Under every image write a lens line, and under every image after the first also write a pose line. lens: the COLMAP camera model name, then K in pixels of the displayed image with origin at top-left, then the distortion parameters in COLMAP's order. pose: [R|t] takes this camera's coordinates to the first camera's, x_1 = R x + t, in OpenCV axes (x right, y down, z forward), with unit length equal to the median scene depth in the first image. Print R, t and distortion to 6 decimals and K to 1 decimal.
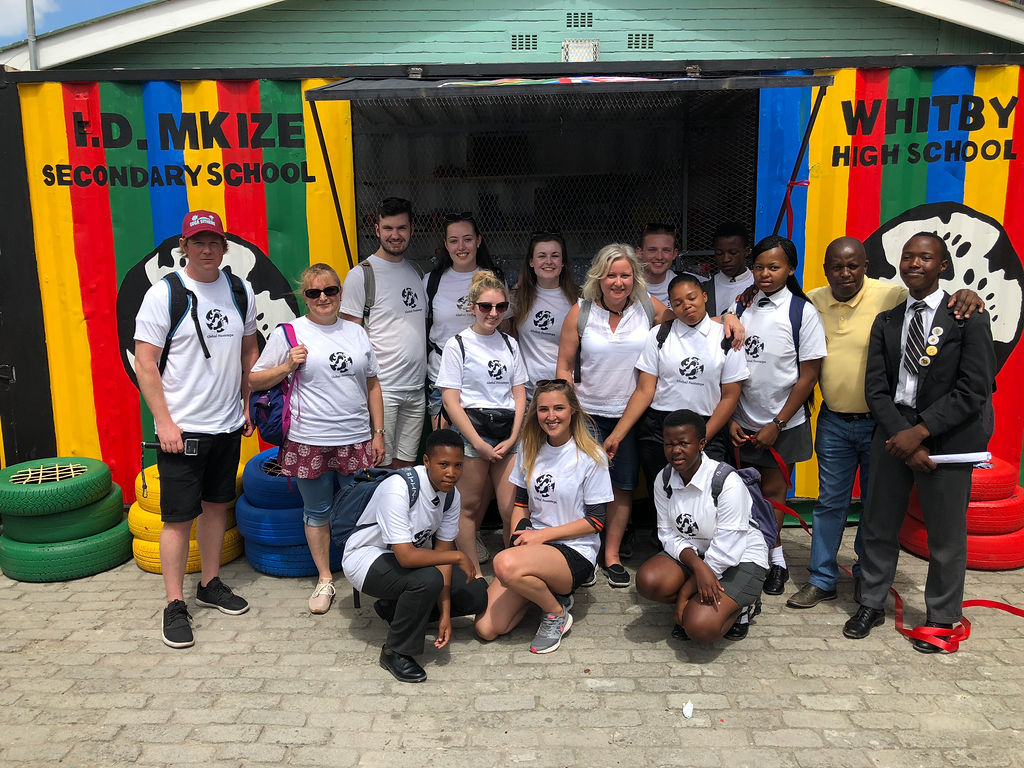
lens RADIAL K [[829.1, 0, 509.6], [0, 829.1, 388.6], [0, 0, 1]] dist [0.022669, -0.006154]
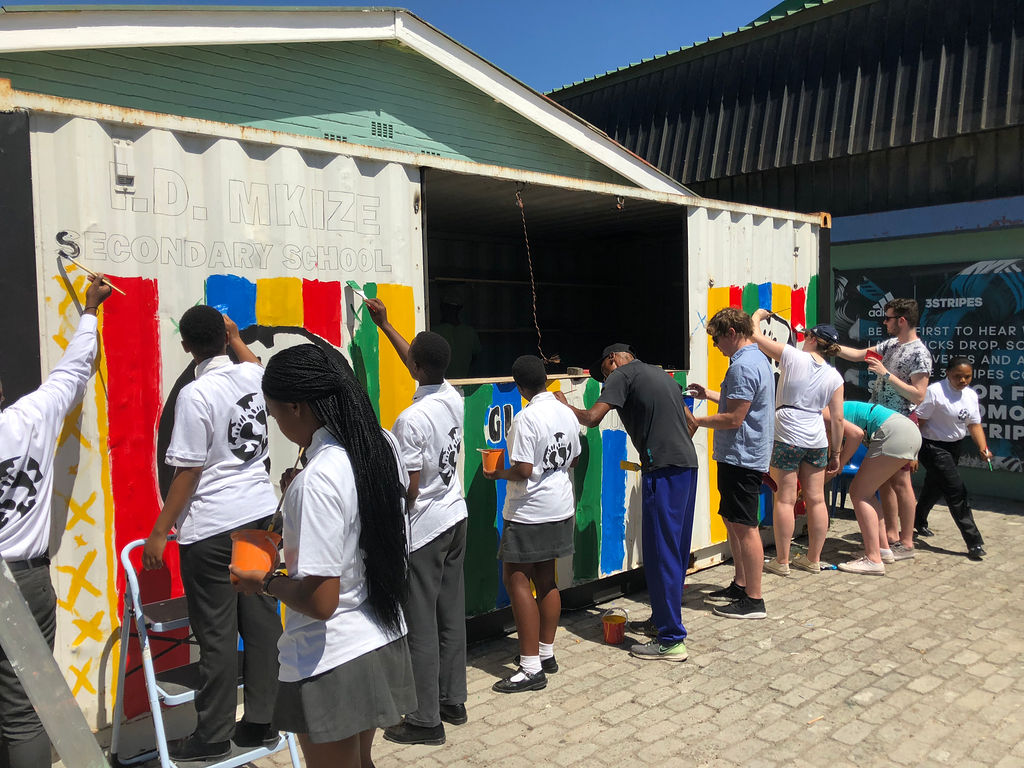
lens RADIAL K [[832.3, 0, 509.6], [0, 832.3, 387.5], [0, 0, 1]] dist [0.007095, 0.007239]
pose [[0.745887, -0.040799, 0.664822, -0.827001], [0.121660, 0.989676, -0.075760, -0.045901], [-0.654868, 0.137390, 0.743150, 0.295862]]
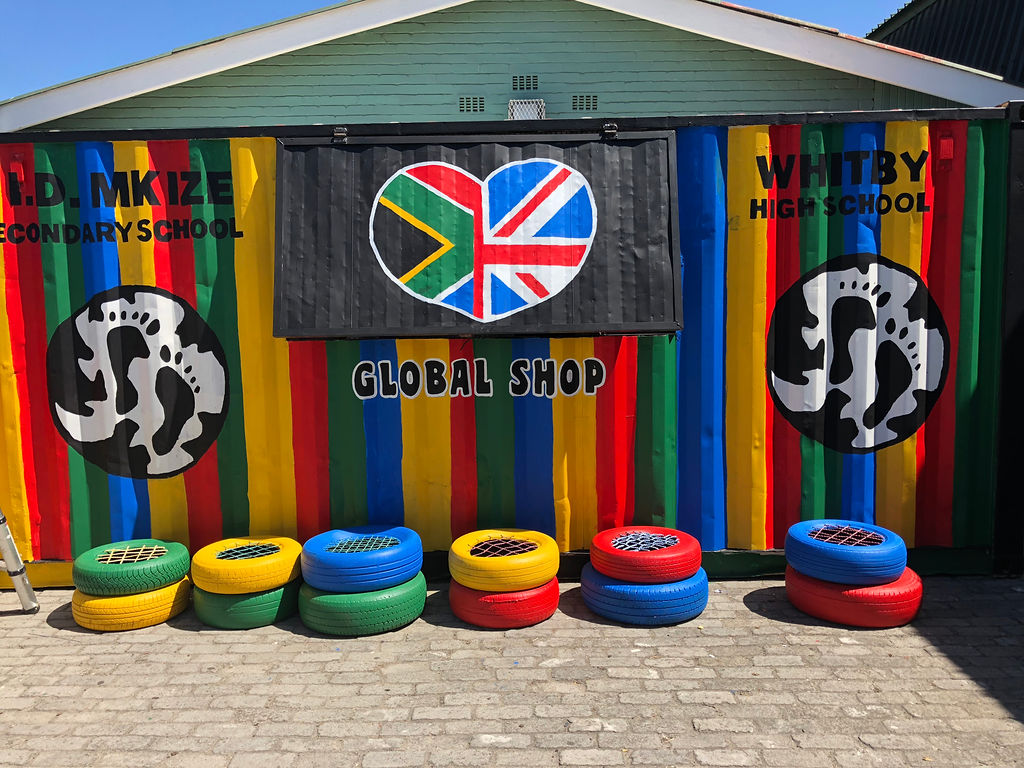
lens RADIAL K [[832.3, 0, 493.3], [0, 832.3, 386.4], [0, 0, 1]] dist [0.007095, 0.007239]
pose [[0.999963, -0.005461, -0.006698, 0.090017], [0.004968, 0.997425, -0.071551, 0.009556], [0.007072, 0.071515, 0.997414, -0.002732]]
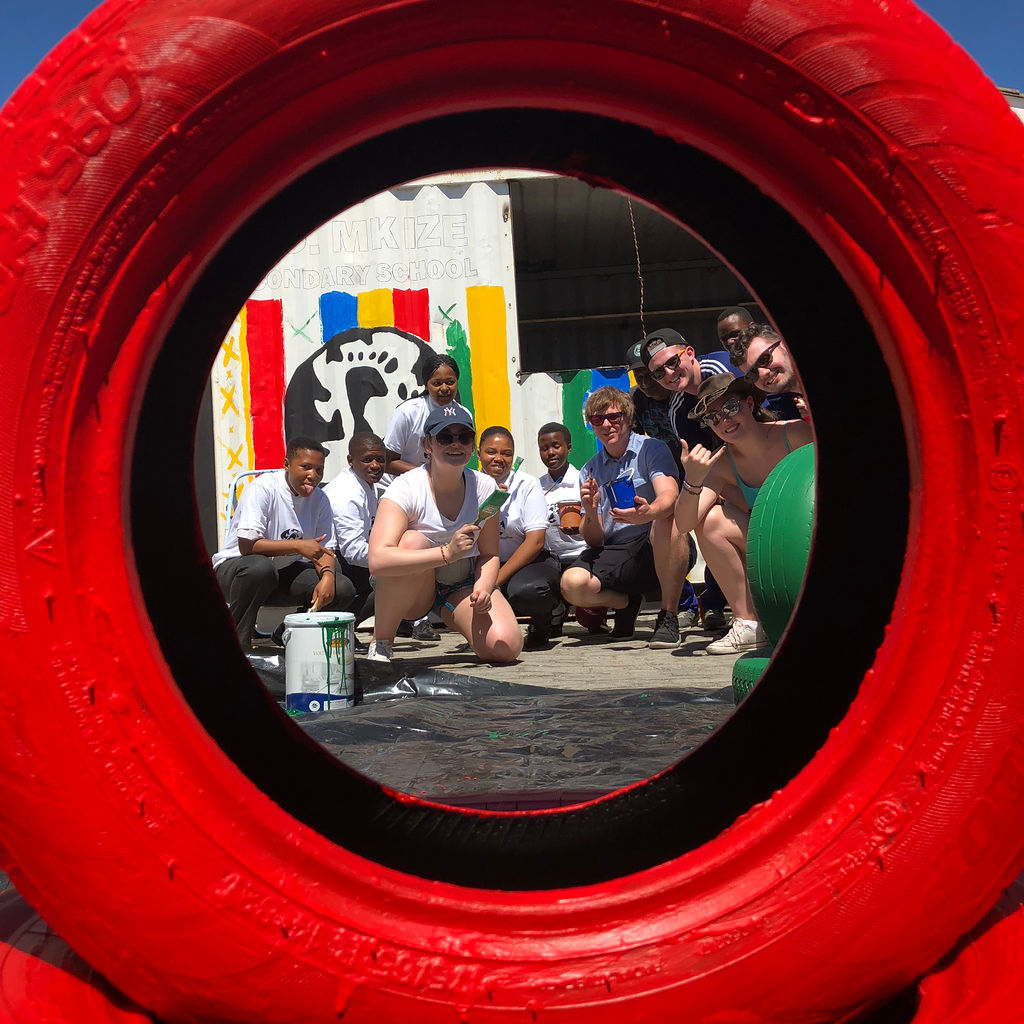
lens RADIAL K [[1505.2, 0, 511.2], [0, 1505.2, 511.3], [0, 0, 1]] dist [0.041308, 0.000000]
pose [[0.997948, -0.038257, -0.051337, -0.116778], [0.027646, 0.980725, -0.193429, 0.457935], [0.057748, 0.191613, 0.979770, -0.890440]]
